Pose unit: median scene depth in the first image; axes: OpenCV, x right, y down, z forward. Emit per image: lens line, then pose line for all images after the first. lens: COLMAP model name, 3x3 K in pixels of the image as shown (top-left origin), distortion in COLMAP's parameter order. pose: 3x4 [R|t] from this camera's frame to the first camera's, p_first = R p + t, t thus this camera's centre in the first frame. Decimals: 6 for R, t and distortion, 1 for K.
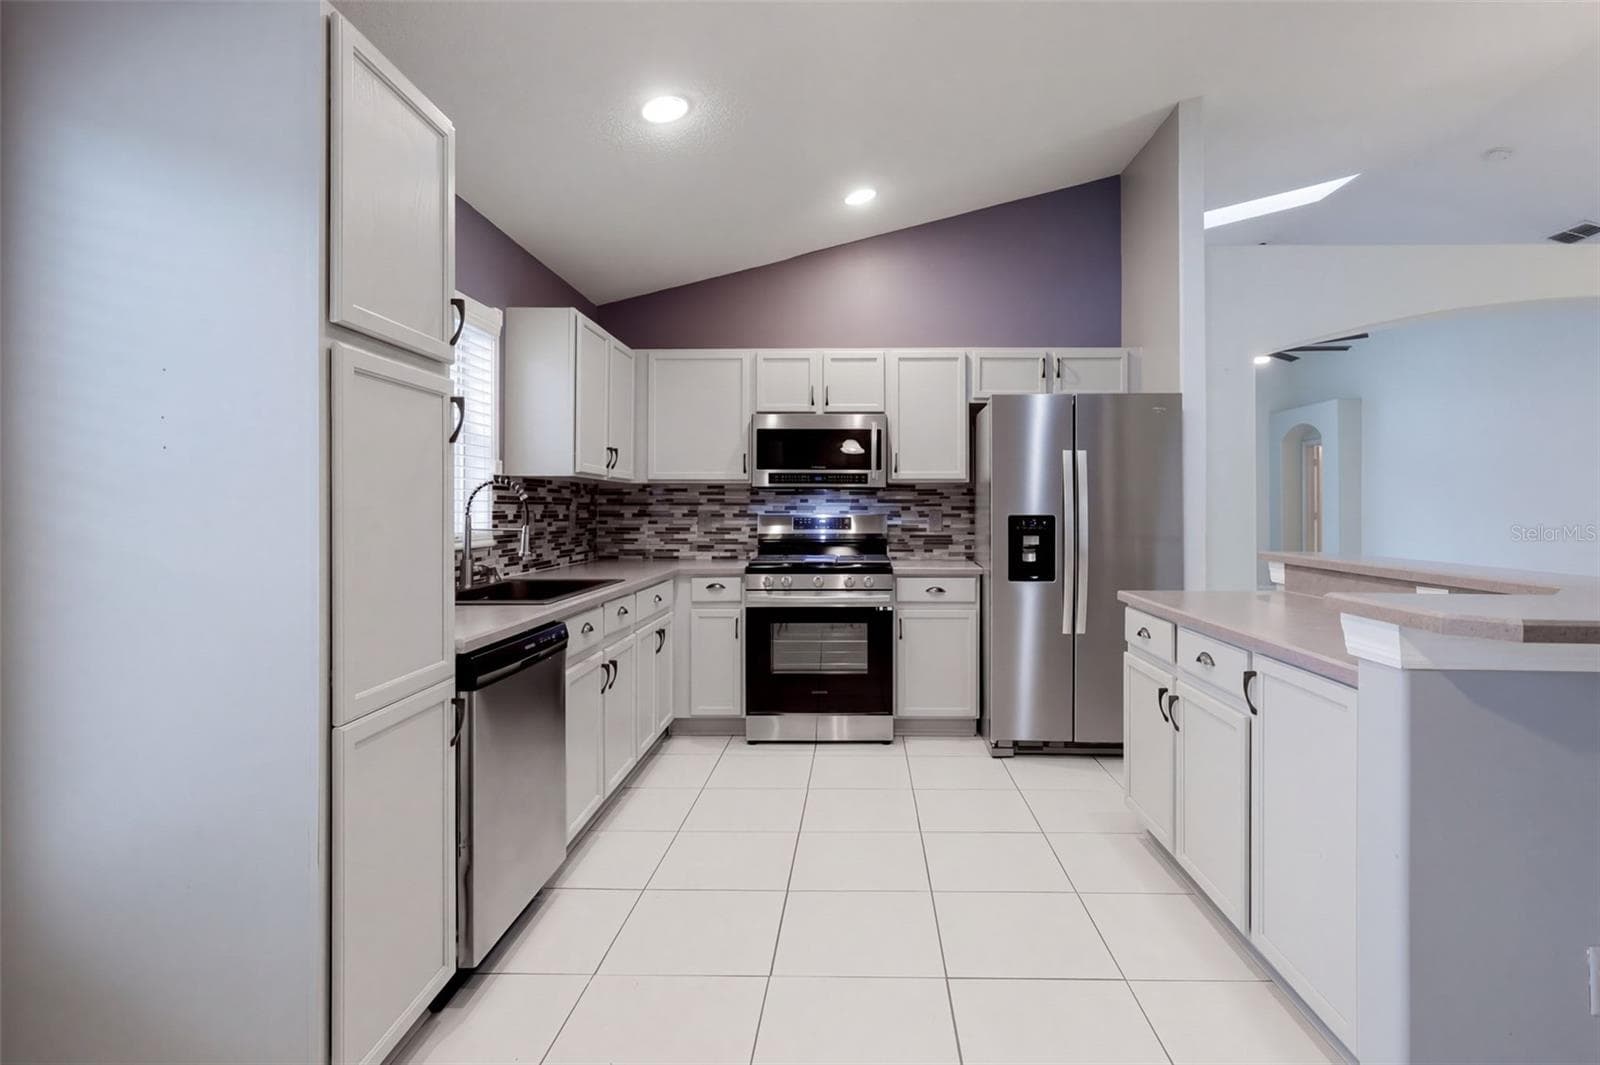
lens RADIAL K [[769.4, 0, 839.7], [0, 769.4, 506.9], [0, 0, 1]] dist [-0.012791, 0.005392]
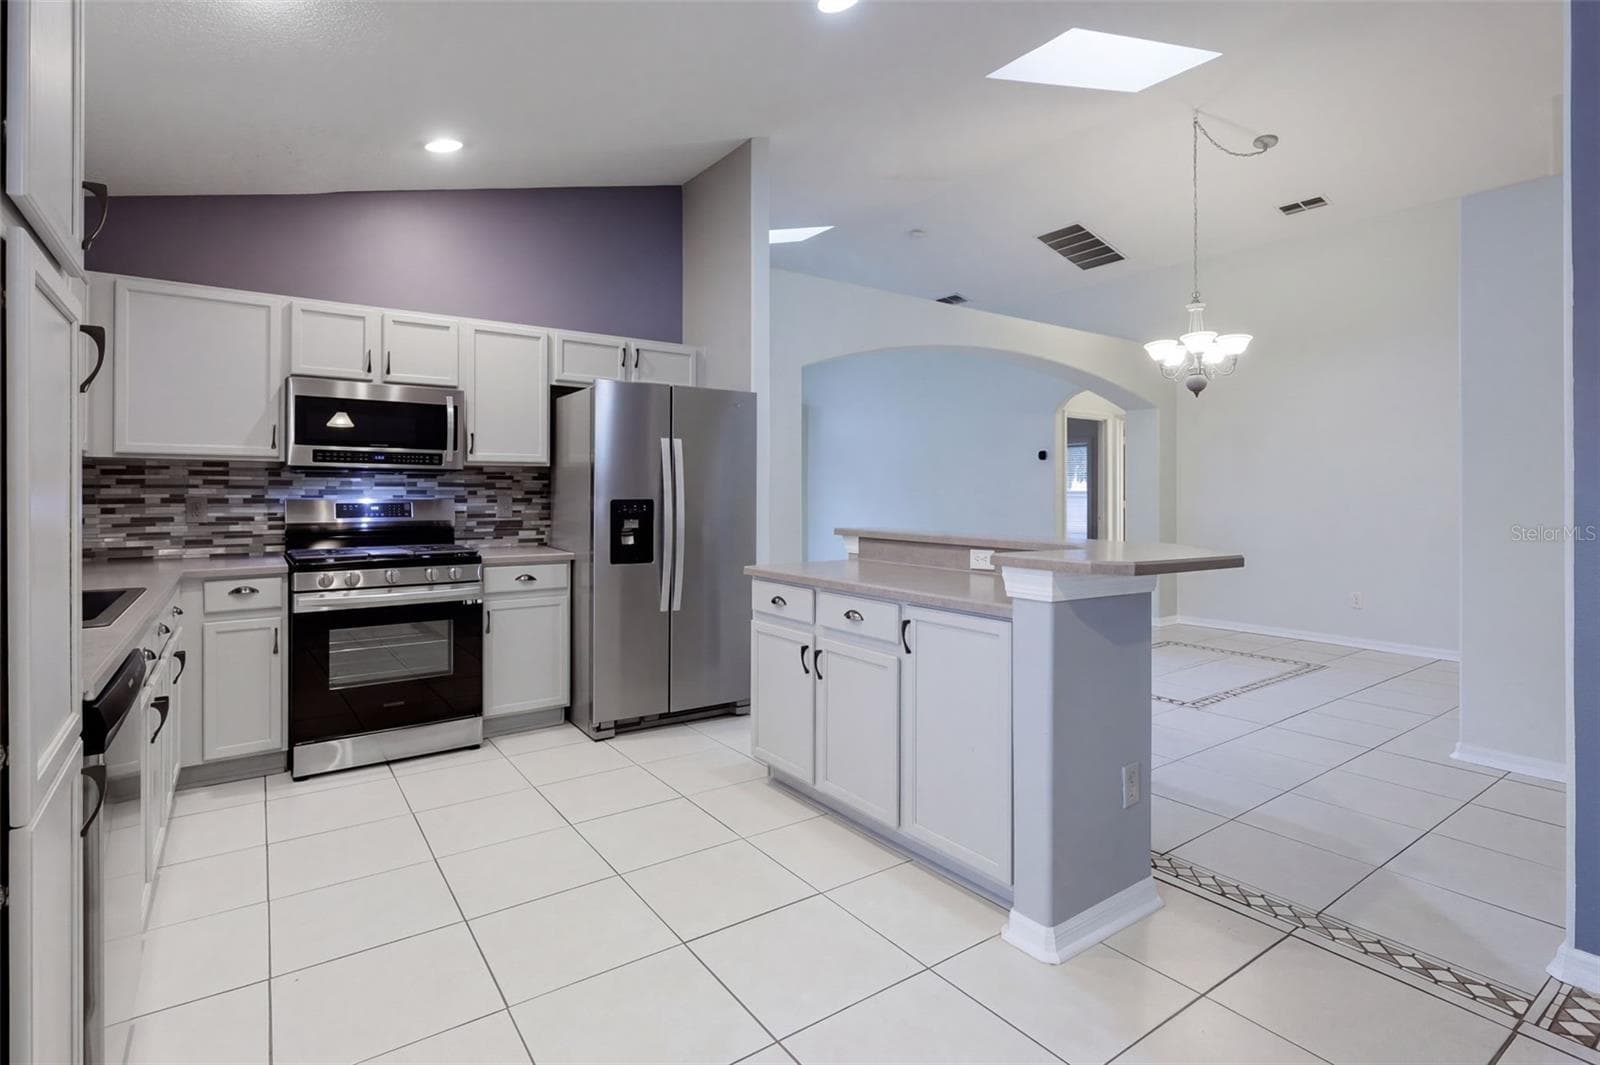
lens RADIAL K [[769.4, 0, 795.5], [0, 769.4, 491.8], [0, 0, 1]] dist [-0.012791, 0.005392]
pose [[0.811529, 0.002412, 0.584307, -0.160266], [-0.001964, 0.999997, -0.001400, 0.001558], [-0.584309, -0.000012, 0.811532, 0.030779]]
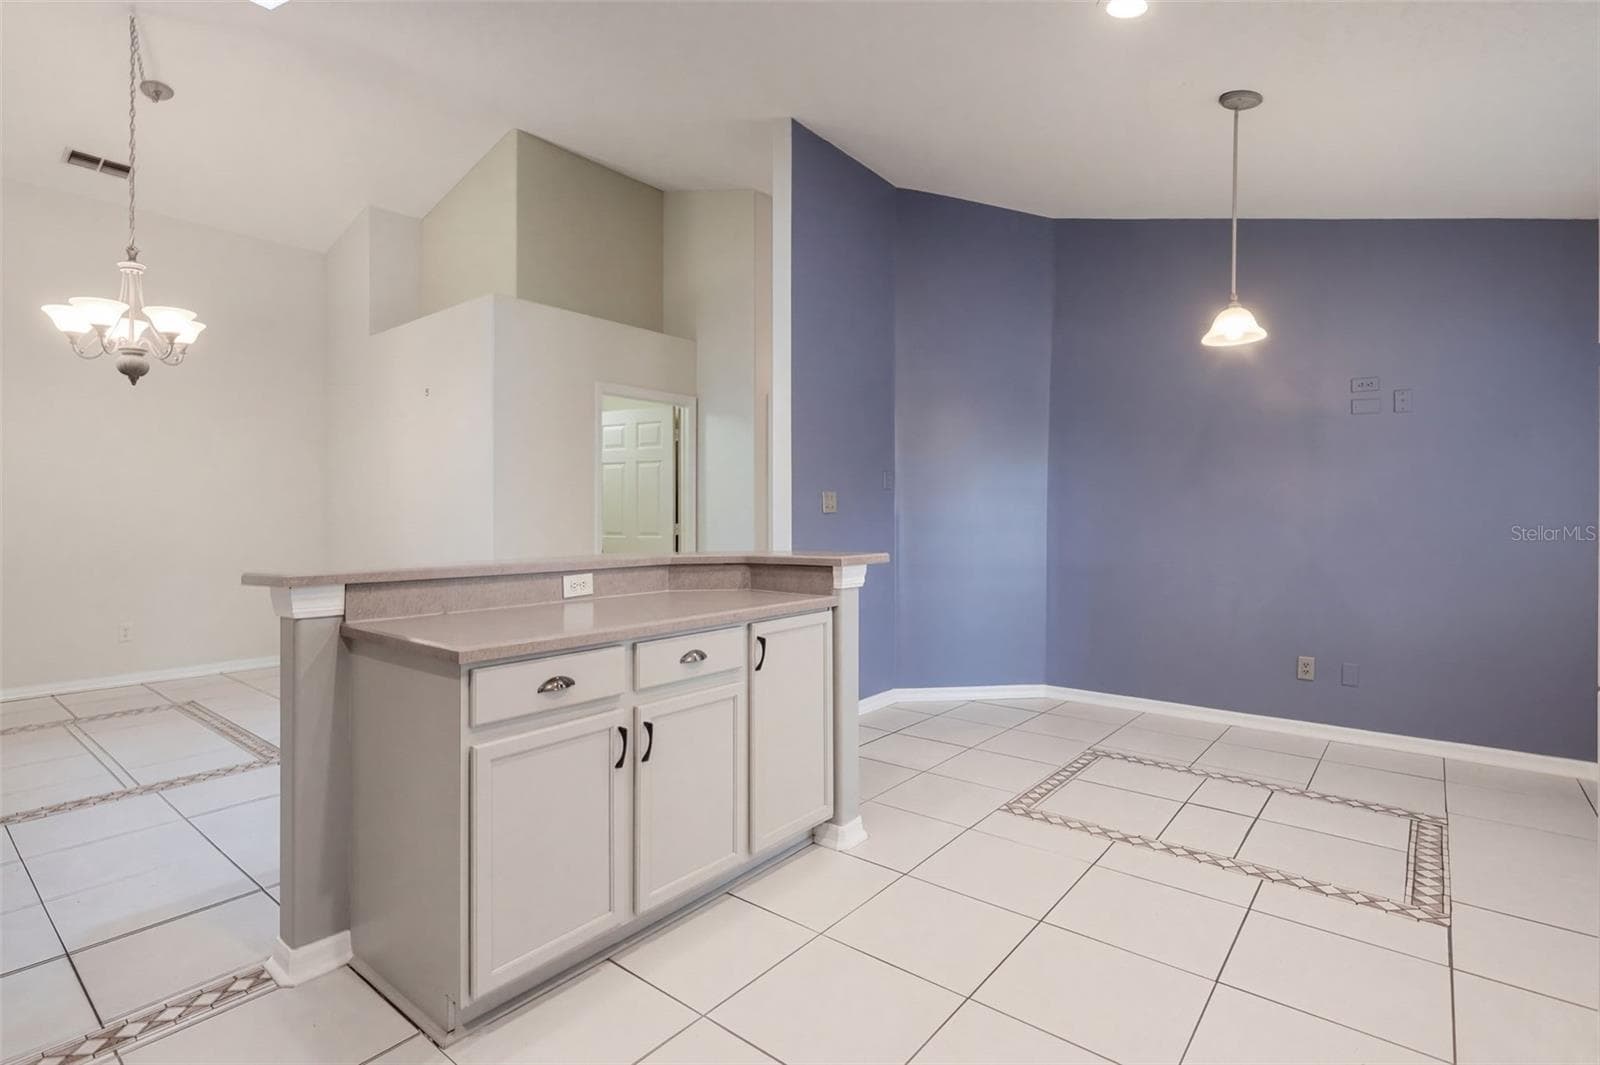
lens RADIAL K [[769.4, 0, 794.7], [0, 769.4, 516.6], [0, 0, 1]] dist [-0.012791, 0.005392]
pose [[-0.783355, -0.000583, 0.621574, -0.131565], [-0.000770, 1.000000, -0.000031, 0.006916], [-0.621574, -0.000503, -0.783355, 0.888190]]
